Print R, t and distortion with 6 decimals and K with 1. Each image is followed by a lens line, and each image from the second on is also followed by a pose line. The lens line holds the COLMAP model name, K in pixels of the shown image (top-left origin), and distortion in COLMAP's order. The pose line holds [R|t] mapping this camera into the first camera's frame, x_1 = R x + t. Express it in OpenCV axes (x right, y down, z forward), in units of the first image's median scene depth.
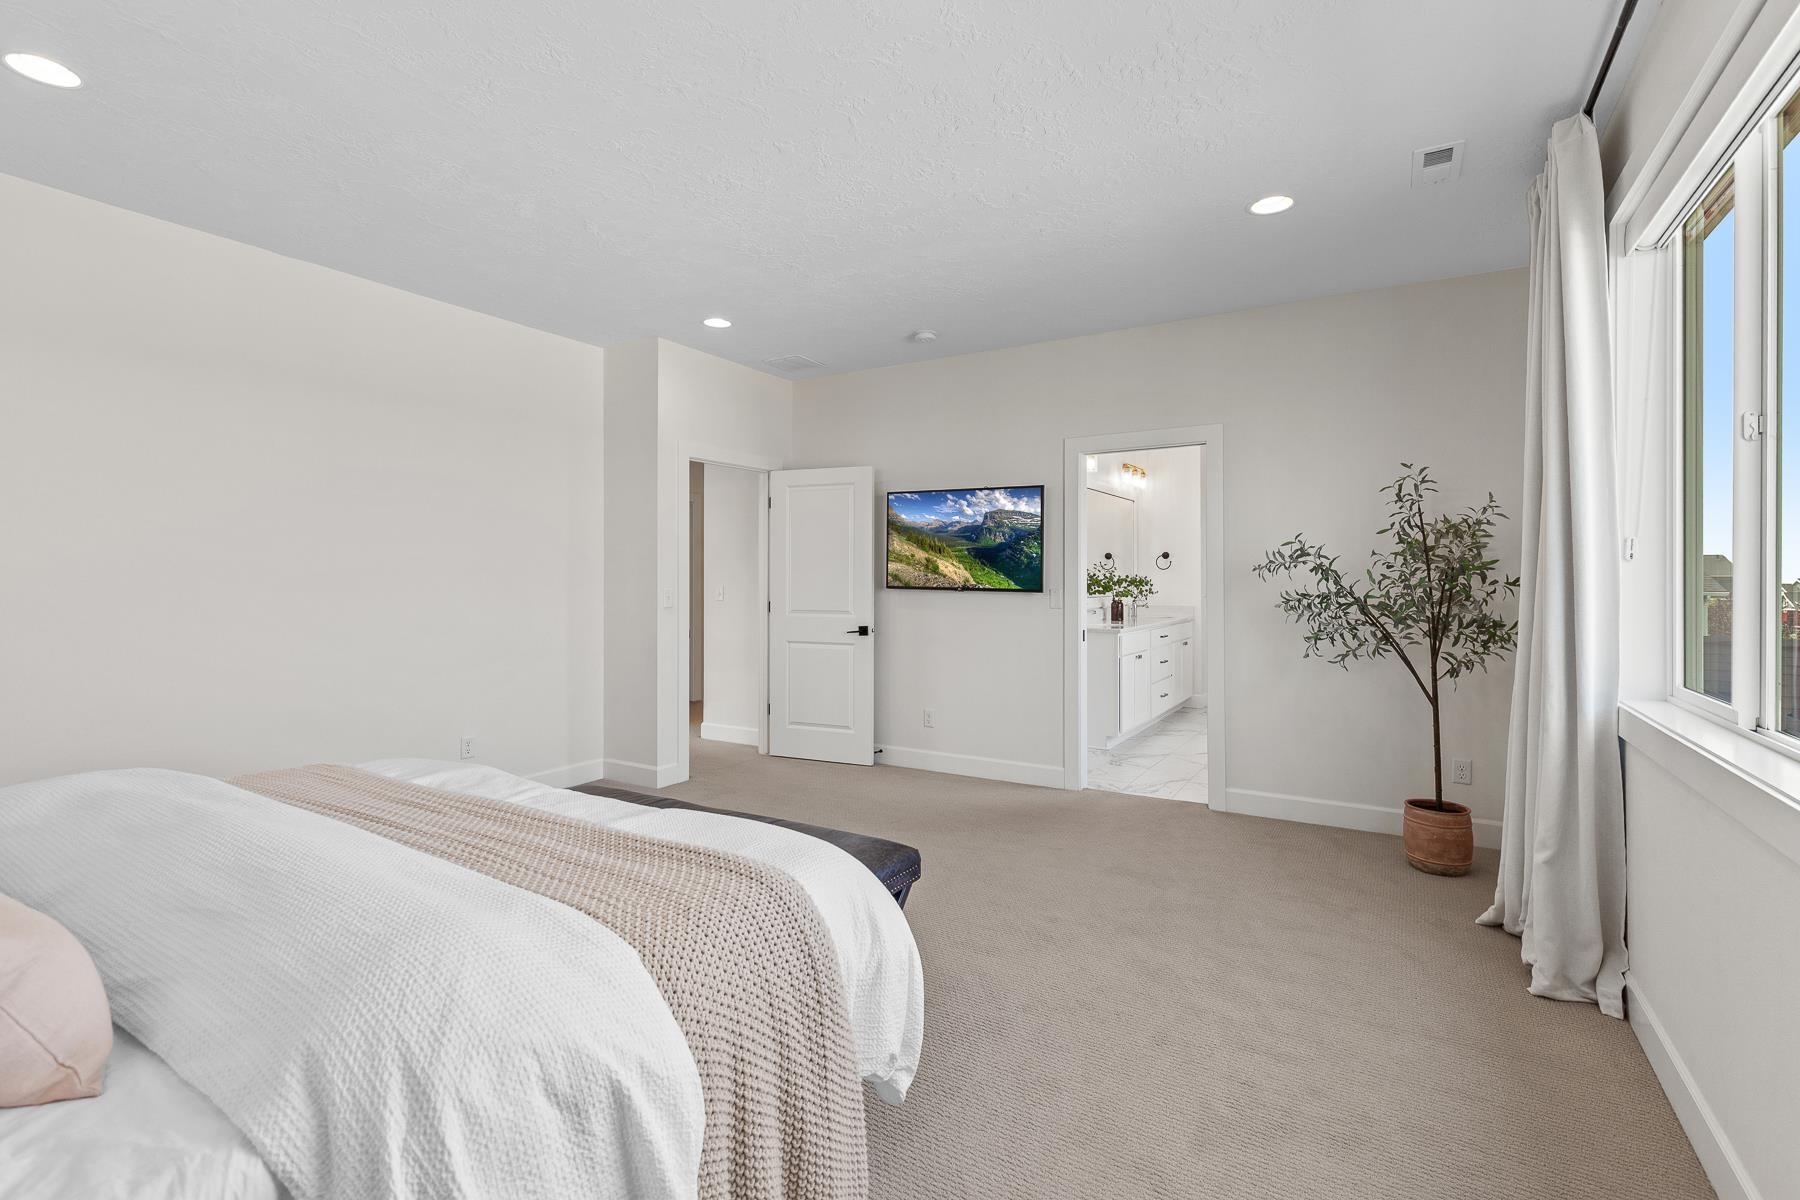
lens RADIAL K [[829.1, 0, 902.6], [0, 829.1, 588.8], [0, 0, 1]] dist [0.001896, 0.000899]
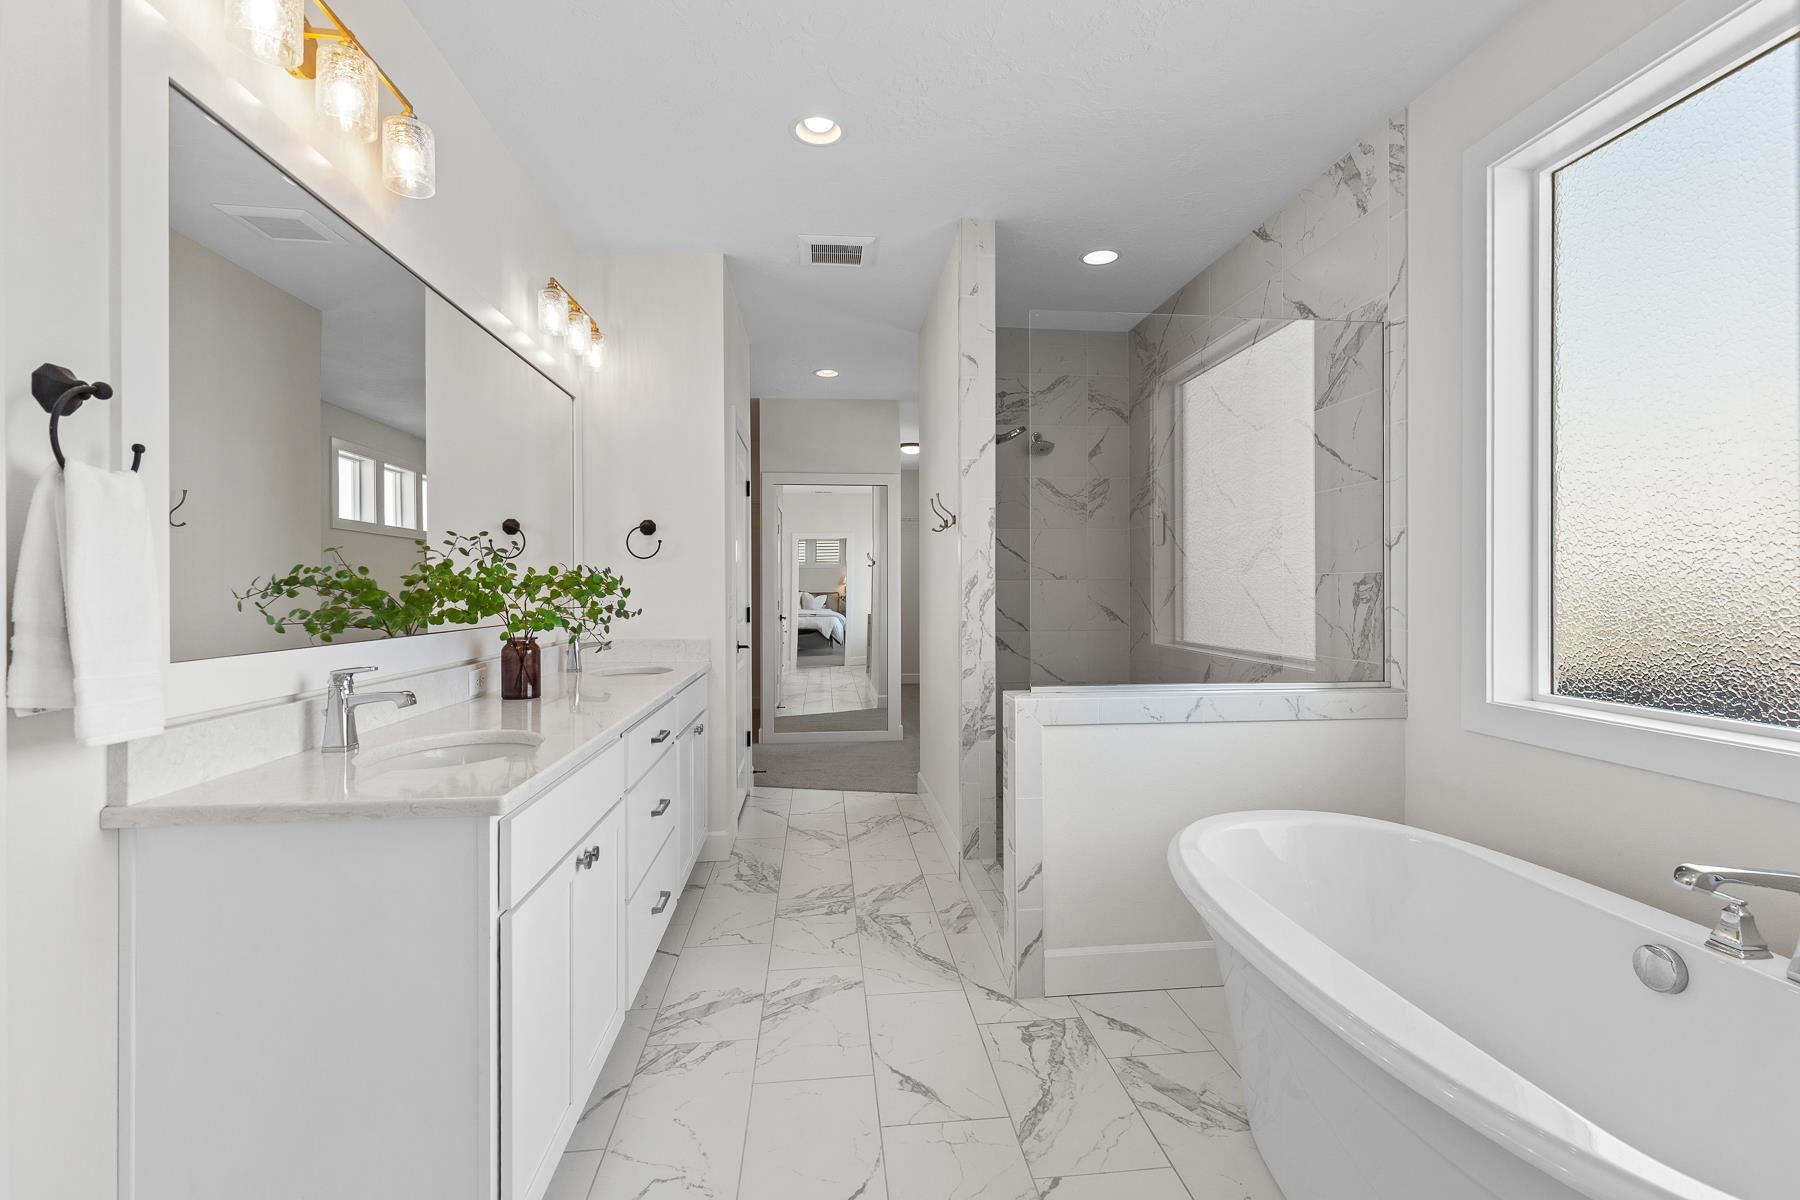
lens RADIAL K [[829.1, 0, 910.2], [0, 829.1, 595.9], [0, 0, 1]] dist [0.001896, 0.000899]
pose [[0.793274, 0.000204, 0.608864, 0.176750], [0.003684, 0.999980, -0.005134, -0.001111], [-0.608853, 0.006316, 0.793258, 0.627499]]
